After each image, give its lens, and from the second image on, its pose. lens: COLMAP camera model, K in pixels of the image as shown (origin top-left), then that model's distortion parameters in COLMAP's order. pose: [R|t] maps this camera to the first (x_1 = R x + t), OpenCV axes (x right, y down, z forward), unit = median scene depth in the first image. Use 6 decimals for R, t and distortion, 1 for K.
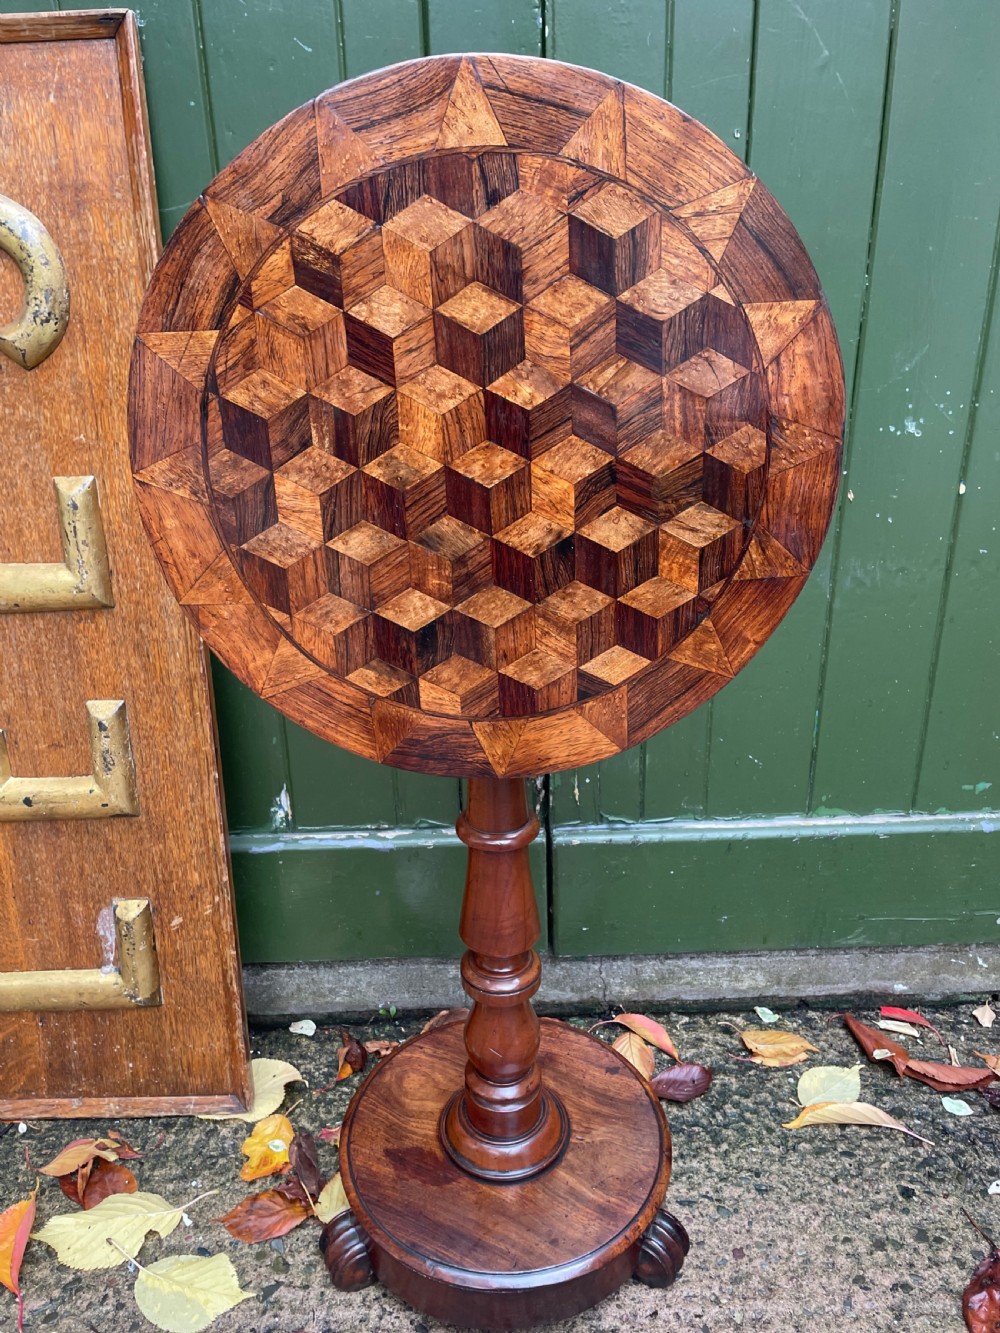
lens RADIAL K [[1019.8, 0, 497.5], [0, 1019.8, 667.7], [0, 0, 1]] dist [0.076864, -0.112679]
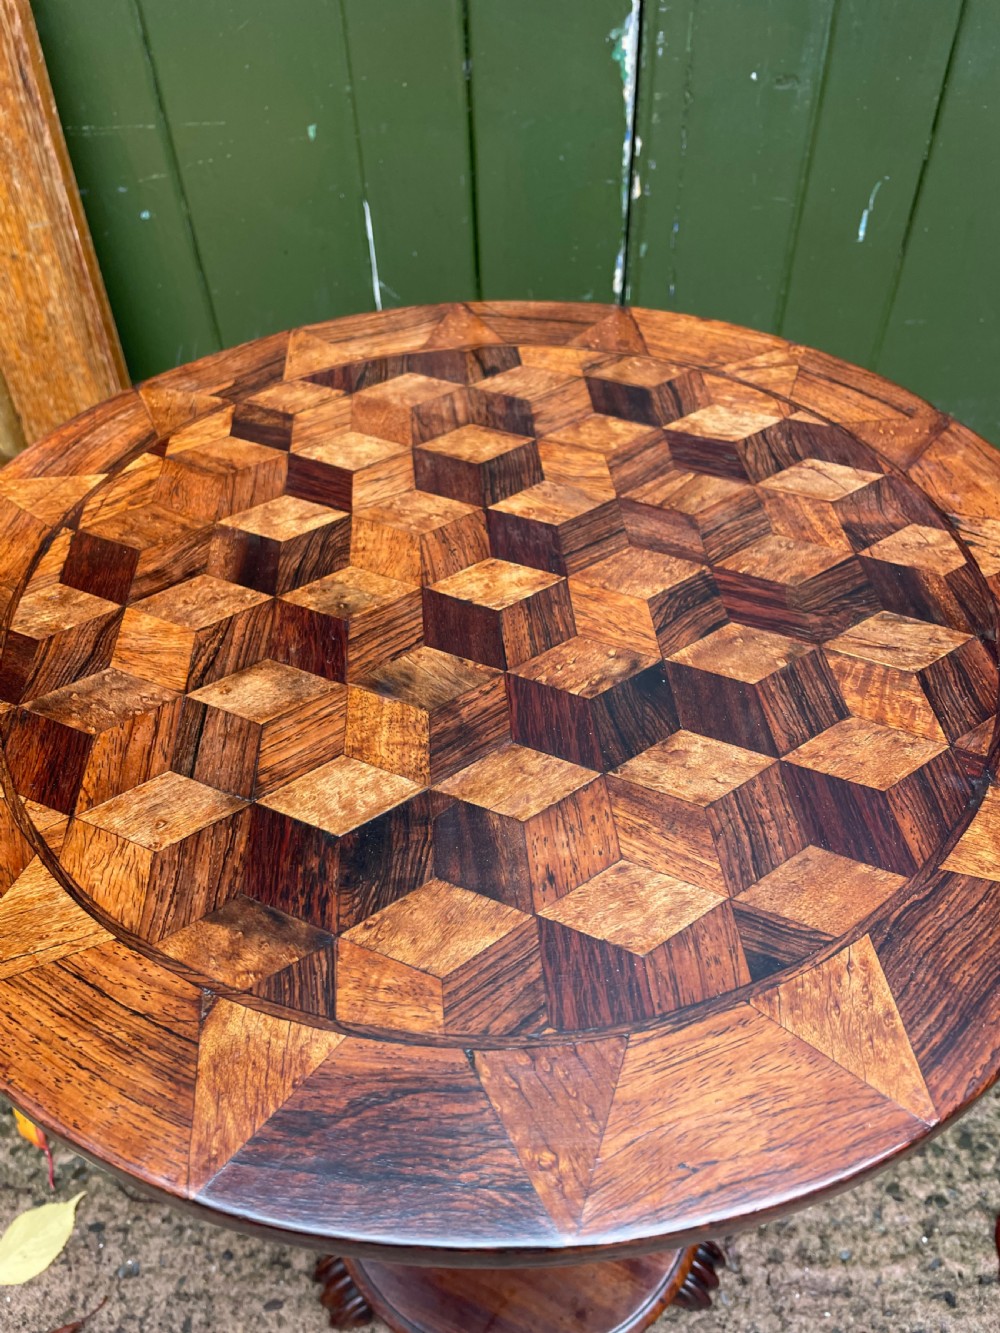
lens RADIAL K [[1019.8, 0, 496.3], [0, 1019.8, 665.8], [0, 0, 1]] dist [0.076864, -0.112679]
pose [[0.998211, 0.038398, -0.045834, 0.003189], [-0.016496, 0.913656, 0.406153, -0.218873], [0.057472, -0.404670, 0.912655, 0.258685]]
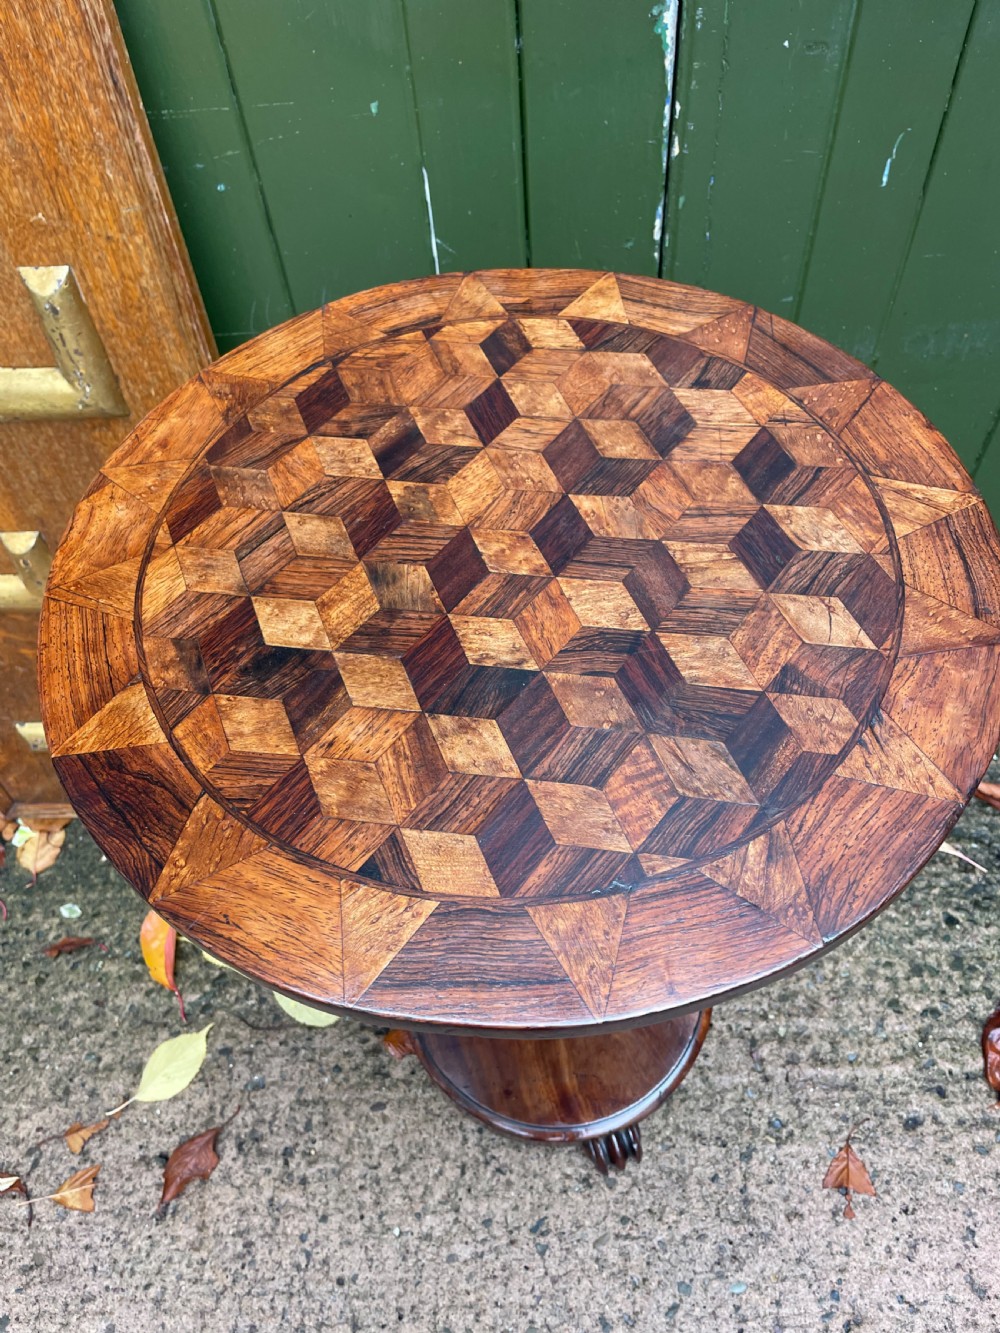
lens RADIAL K [[1019.8, 0, 492.0], [0, 1019.8, 675.6], [0, 0, 1]] dist [0.076864, -0.112679]
pose [[0.998085, 0.011481, -0.060776, -0.025925], [0.023750, 0.836147, 0.547990, -0.312441], [0.057109, -0.548385, 0.834274, 0.194012]]
